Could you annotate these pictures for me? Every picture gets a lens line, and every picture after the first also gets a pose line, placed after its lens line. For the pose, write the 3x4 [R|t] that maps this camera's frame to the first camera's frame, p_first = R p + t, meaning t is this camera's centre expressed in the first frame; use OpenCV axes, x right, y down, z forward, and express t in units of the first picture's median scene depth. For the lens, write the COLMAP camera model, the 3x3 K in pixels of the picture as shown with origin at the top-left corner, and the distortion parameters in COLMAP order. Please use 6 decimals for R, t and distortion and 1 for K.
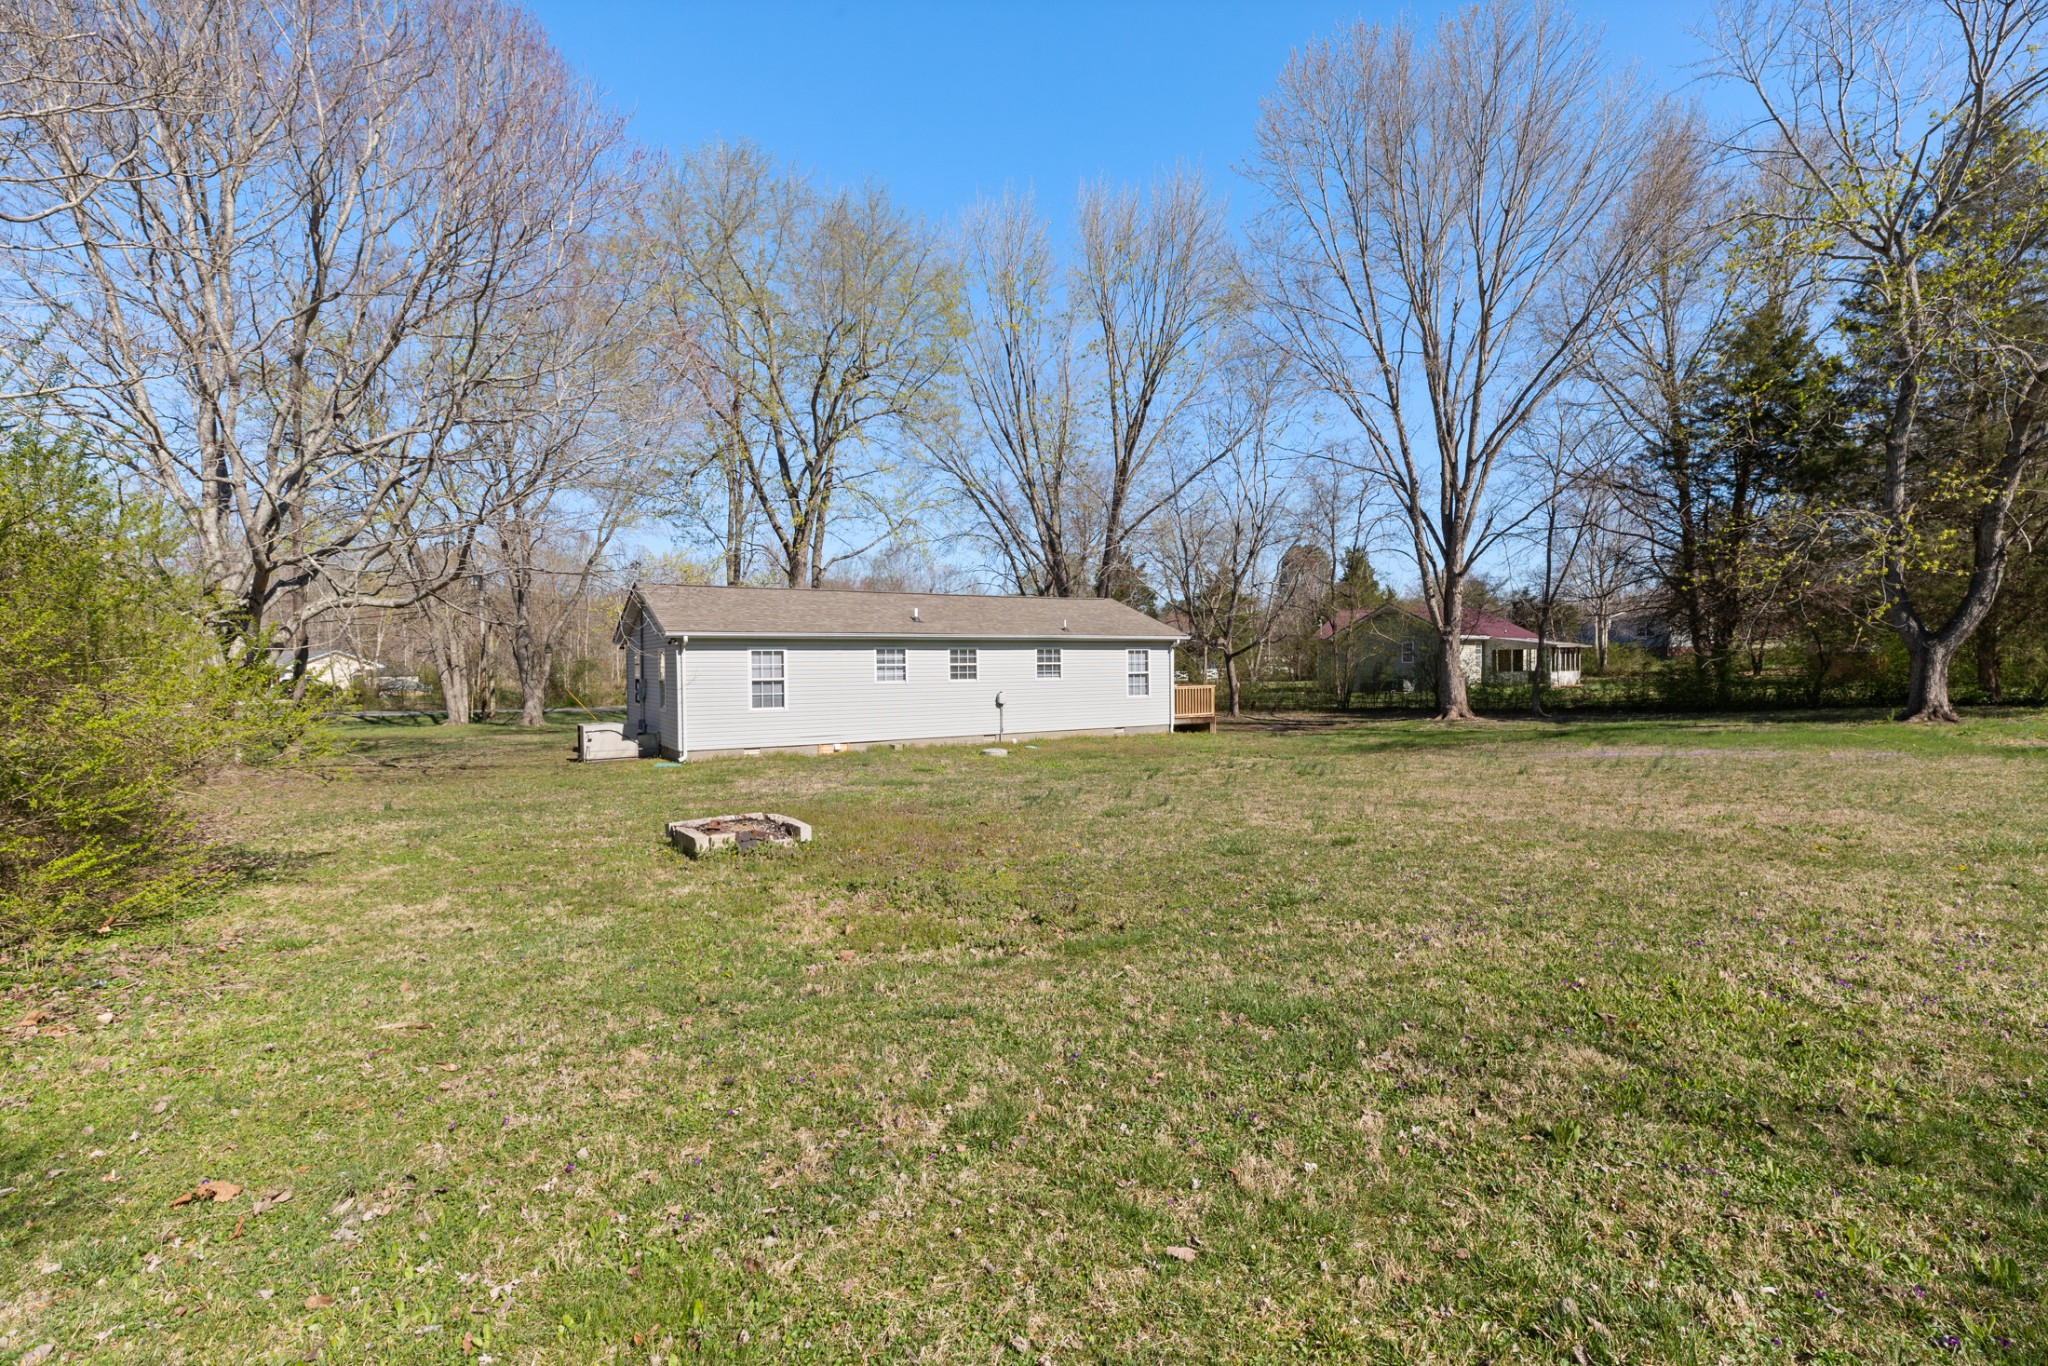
lens RADIAL K [[942.8, 0, 1039.8], [0, 942.8, 666.7], [0, 0, 1]] dist [0.001610, 0.000460]
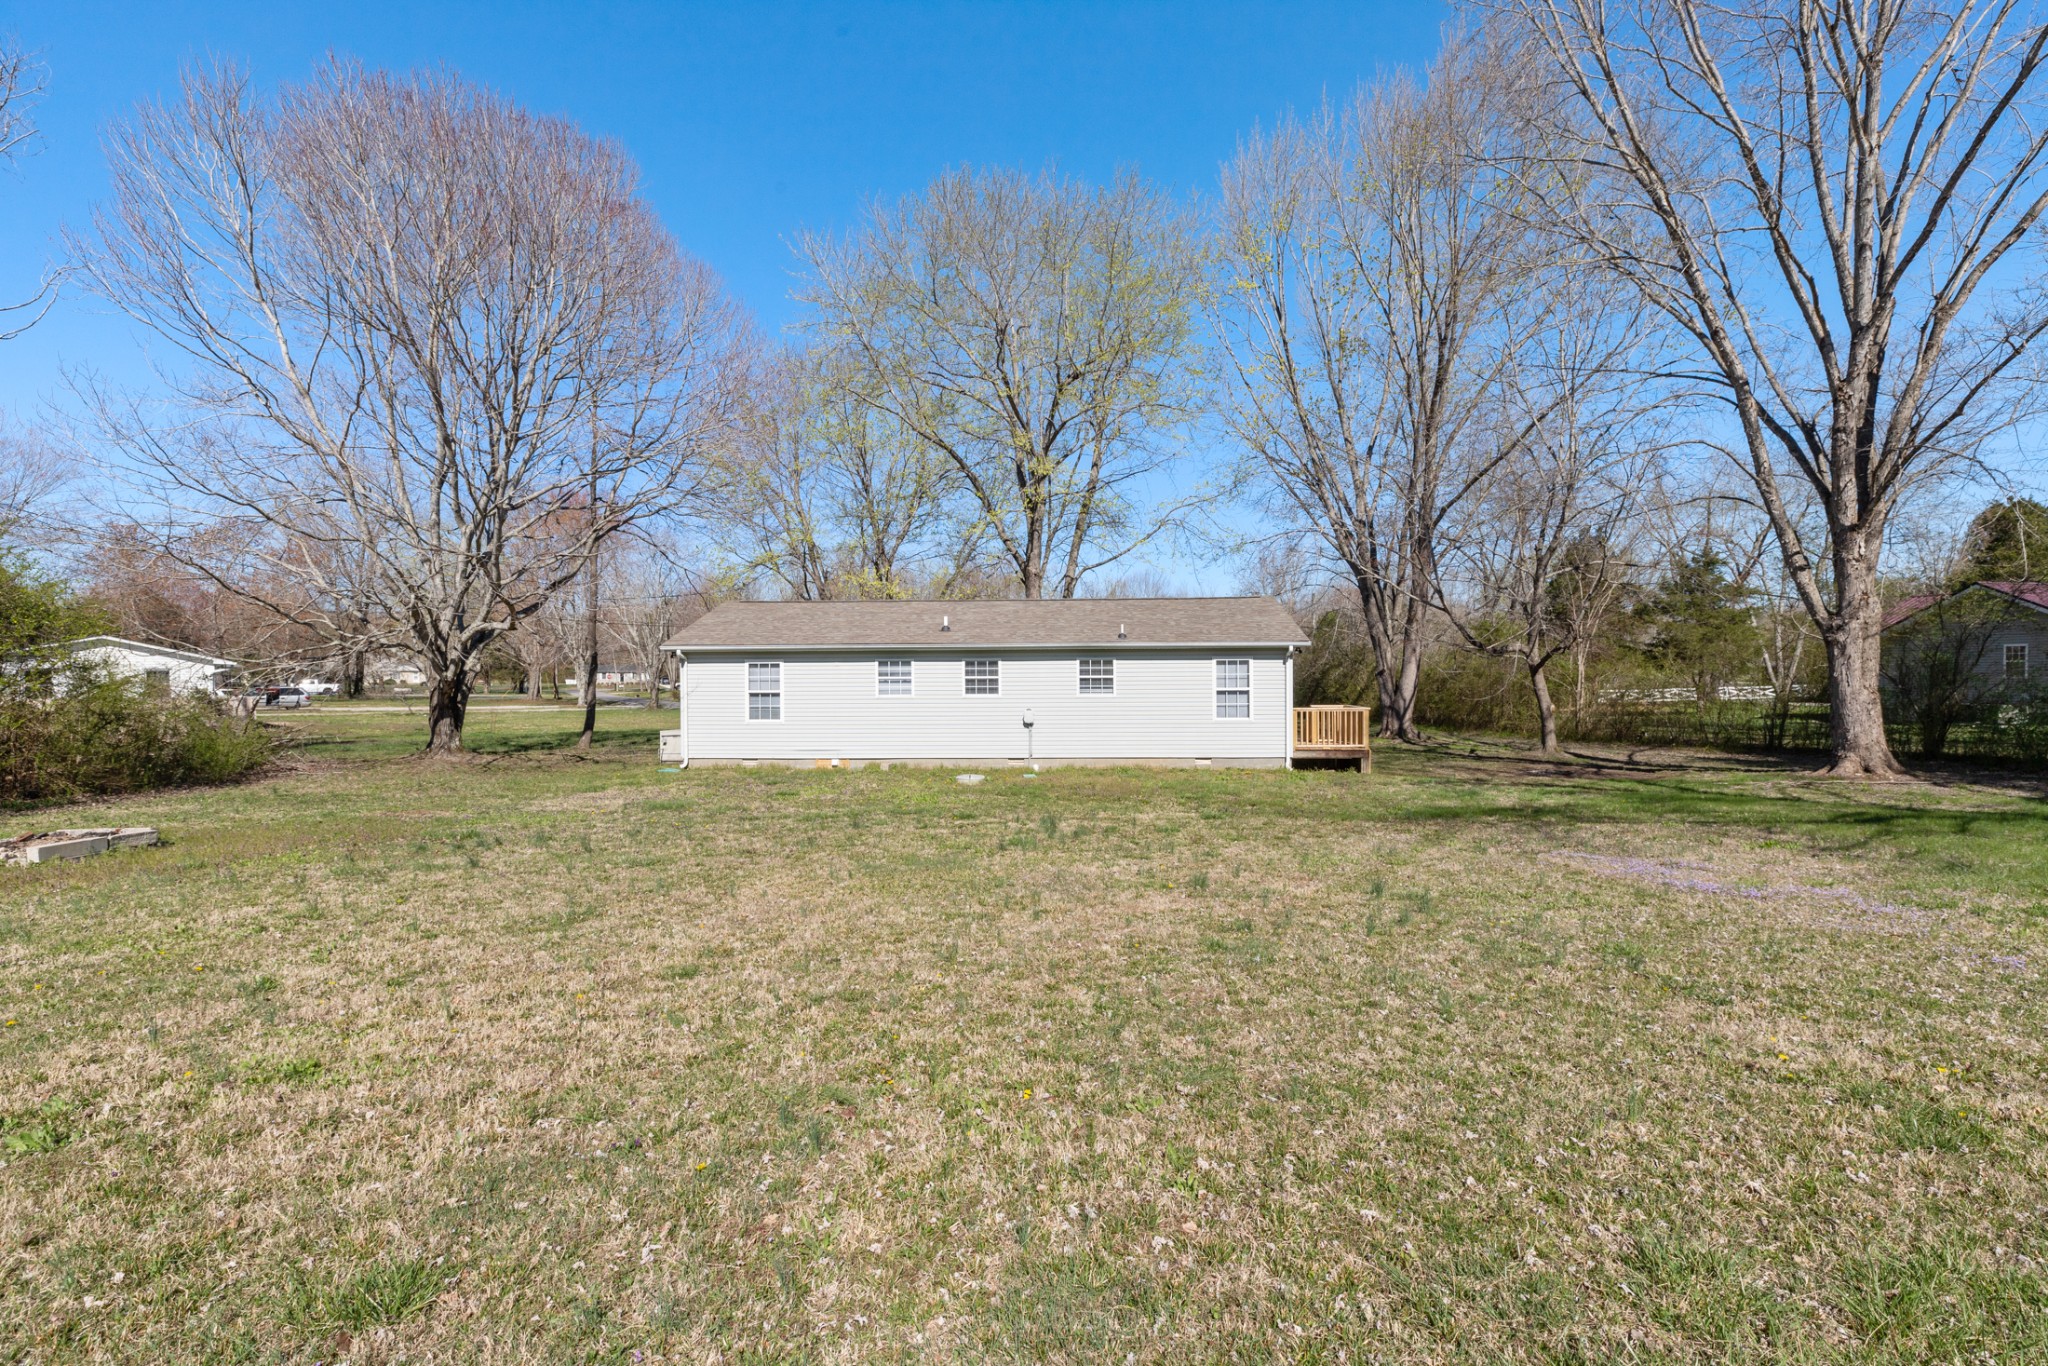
lens RADIAL K [[942.8, 0, 1039.8], [0, 942.8, 666.7], [0, 0, 1]] dist [0.001610, 0.000460]
pose [[0.814786, -0.001229, -0.579761, 0.482144], [-0.004012, 0.999962, -0.007759, -0.005962], [0.579748, 0.008648, 0.814750, 0.308876]]
